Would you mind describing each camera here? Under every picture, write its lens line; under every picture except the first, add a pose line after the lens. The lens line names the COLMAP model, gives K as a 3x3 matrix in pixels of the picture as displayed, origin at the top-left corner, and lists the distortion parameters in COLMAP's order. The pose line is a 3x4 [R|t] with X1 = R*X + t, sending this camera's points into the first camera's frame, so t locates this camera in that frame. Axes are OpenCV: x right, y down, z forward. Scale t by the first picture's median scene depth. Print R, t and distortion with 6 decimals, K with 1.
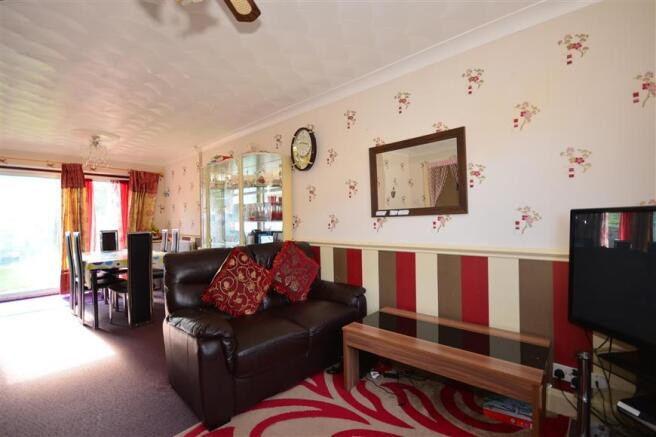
lens RADIAL K [[296.6, 0, 331.3], [0, 296.6, 217.4], [0, 0, 1]] dist [0.031040, 0.000136]
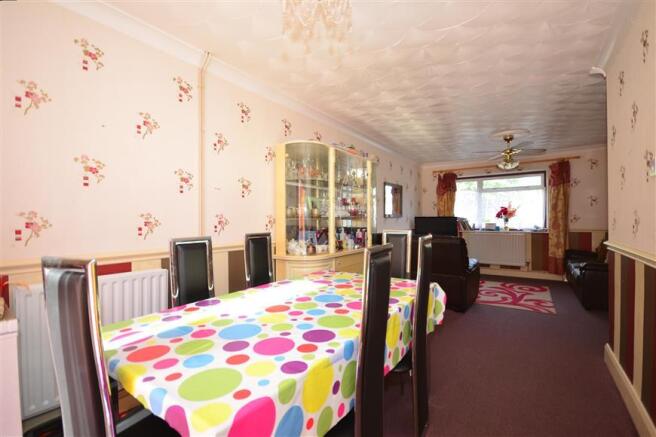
lens RADIAL K [[296.6, 0, 341.2], [0, 296.6, 224.4], [0, 0, 1]] dist [0.031040, 0.000136]
pose [[-0.142444, 0.003755, 0.989796, -0.987187], [0.011434, 0.999932, -0.002148, 0.031989], [-0.989737, 0.011011, -0.142477, 0.878261]]
